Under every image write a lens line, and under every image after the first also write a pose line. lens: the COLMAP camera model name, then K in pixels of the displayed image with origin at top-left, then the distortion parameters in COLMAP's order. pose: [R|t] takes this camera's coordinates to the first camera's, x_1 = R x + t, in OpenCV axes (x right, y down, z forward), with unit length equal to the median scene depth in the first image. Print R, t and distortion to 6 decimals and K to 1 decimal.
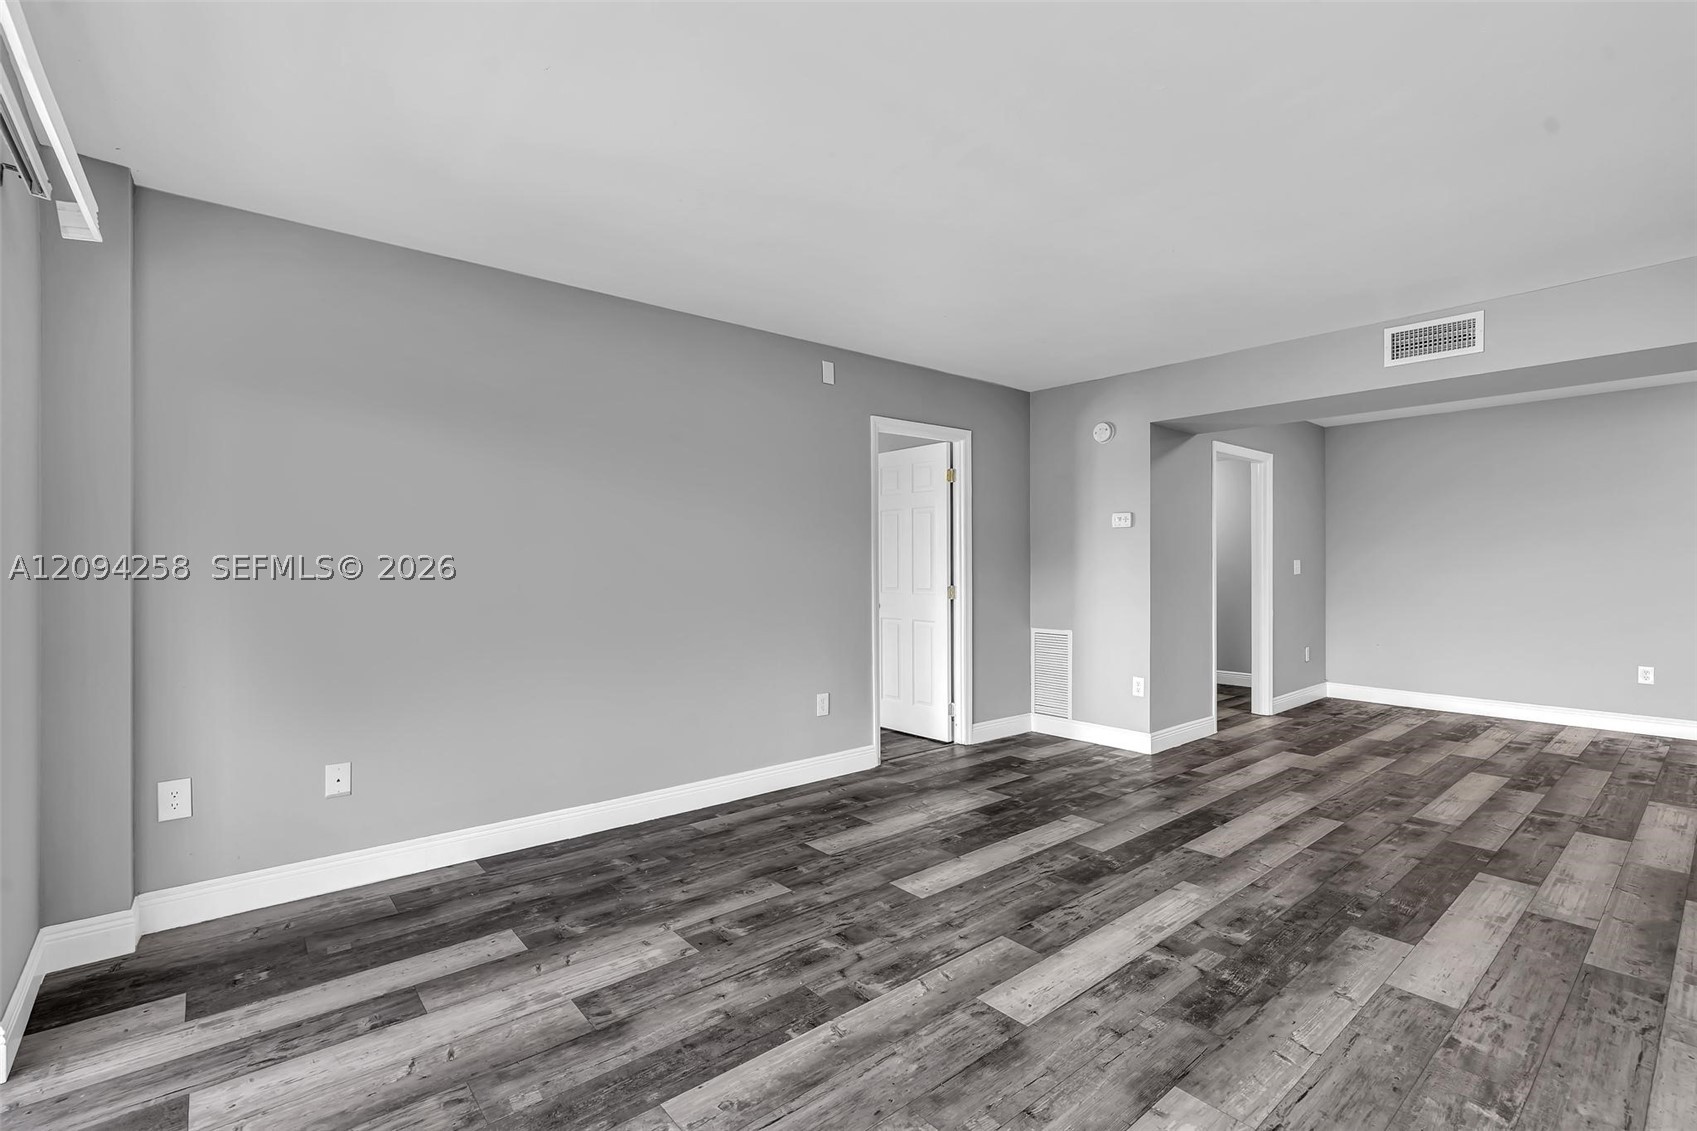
lens RADIAL K [[764.0, 0, 854.5], [0, 764.0, 566.8], [0, 0, 1]] dist [-0.010834, 0.004411]
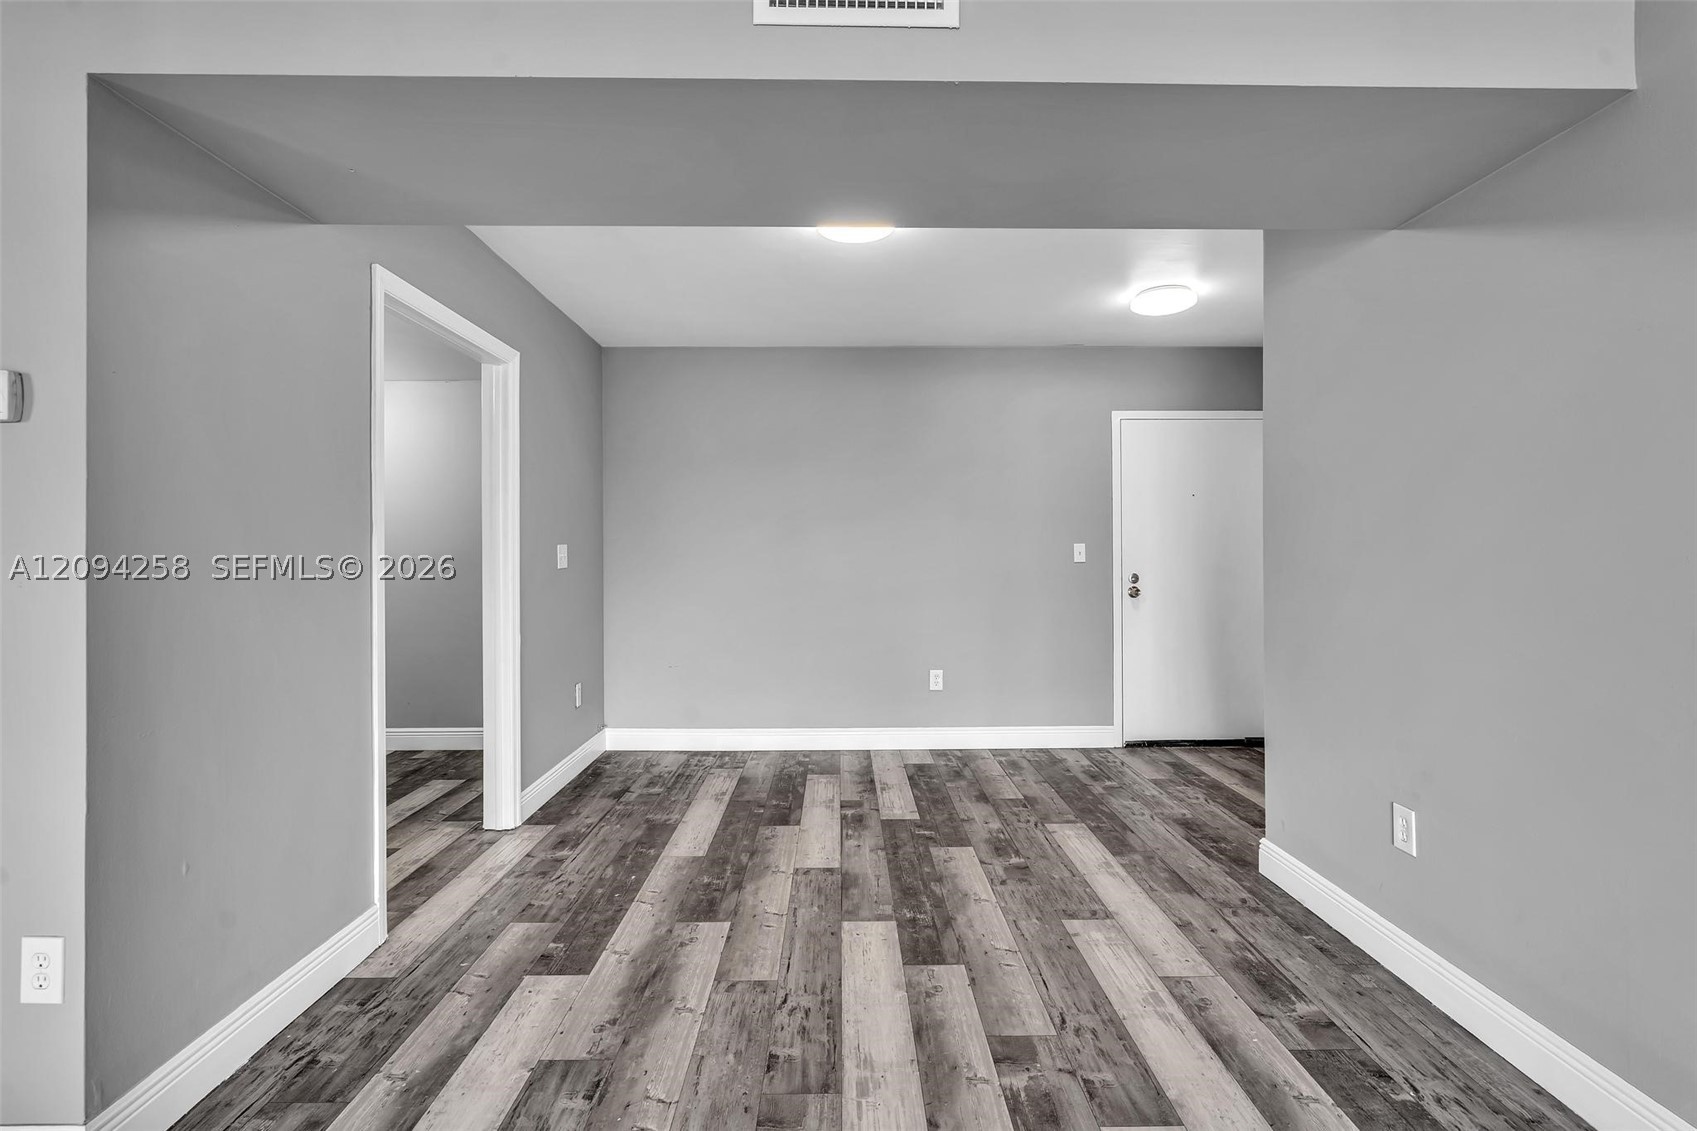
lens RADIAL K [[764.0, 0, 840.6], [0, 764.0, 552.1], [0, 0, 1]] dist [-0.010834, 0.004411]
pose [[0.649905, -0.001997, 0.760013, 0.525234], [0.003438, 0.999994, -0.000311, -0.002312], [-0.760008, 0.002815, 0.649908, 0.866770]]
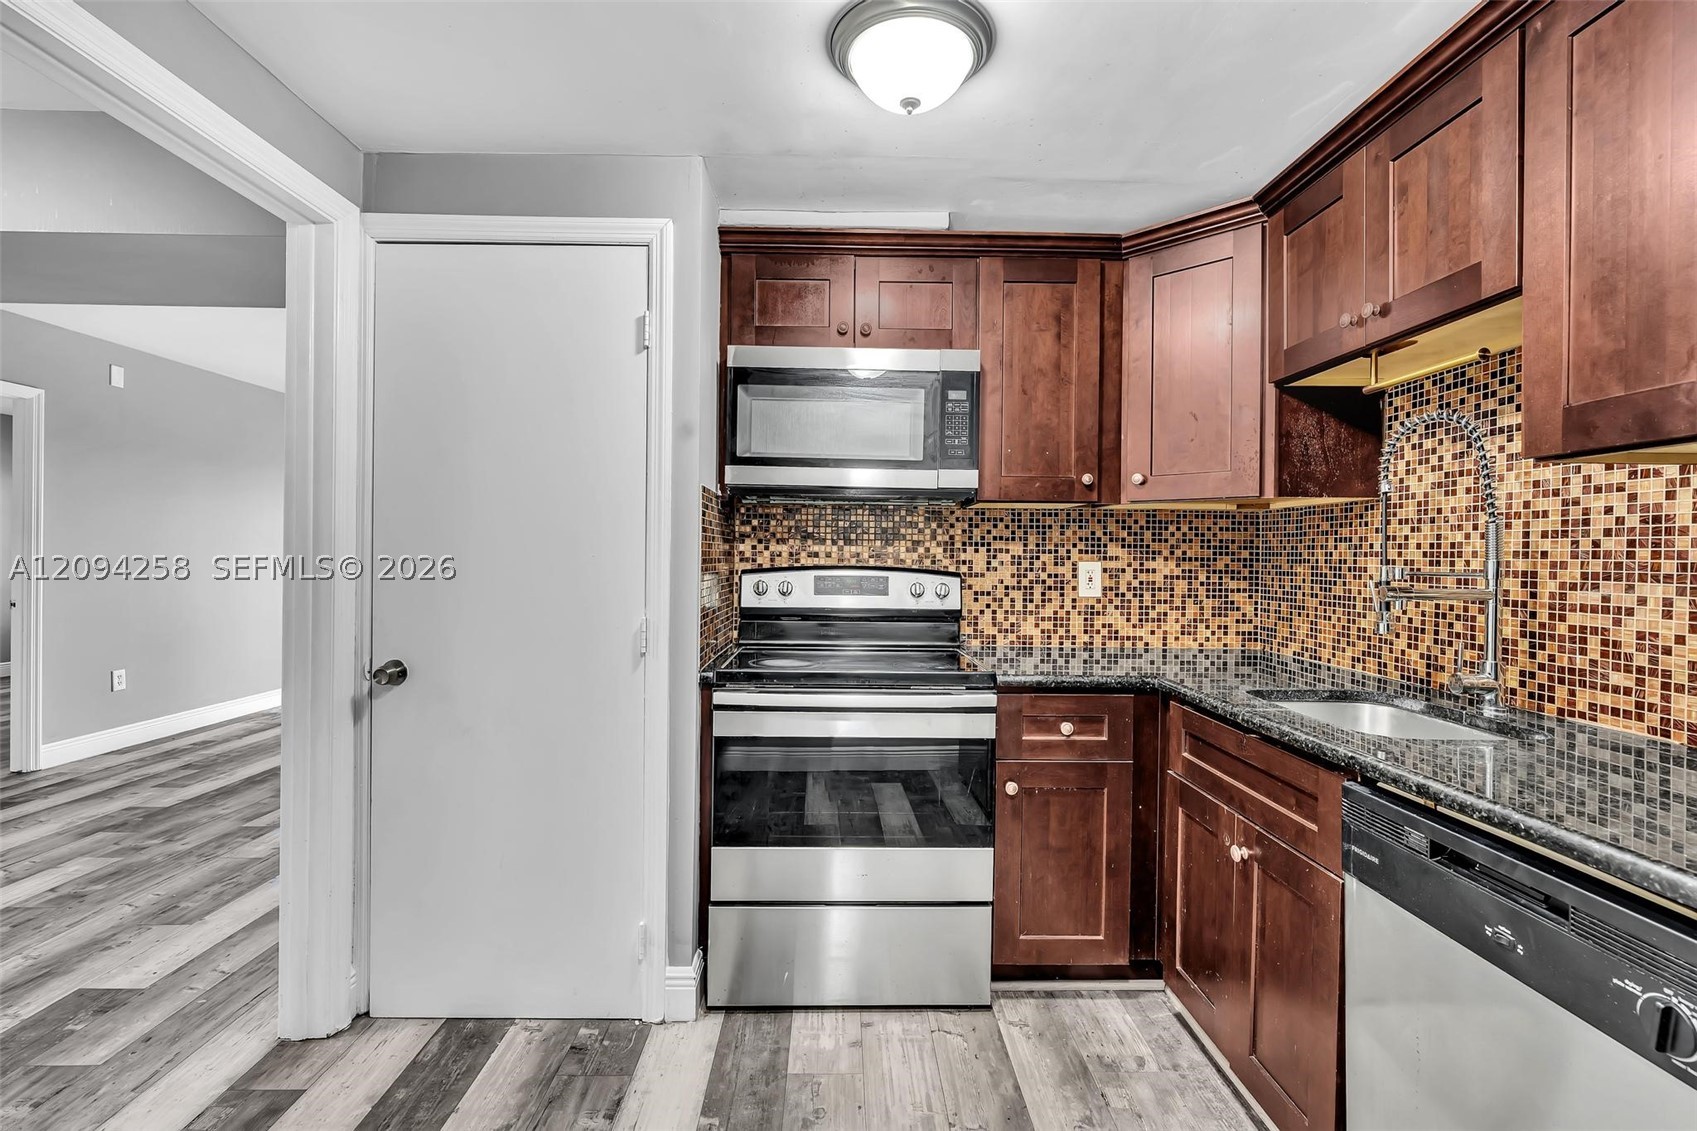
lens RADIAL K [[764.0, 0, 844.6], [0, 764.0, 566.6], [0, 0, 1]] dist [-0.010834, 0.004411]
pose [[-0.647632, 0.006060, -0.761929, 0.956137], [-0.009118, 0.999835, 0.015703, -0.005145], [0.761899, 0.017117, -0.647470, 2.373056]]
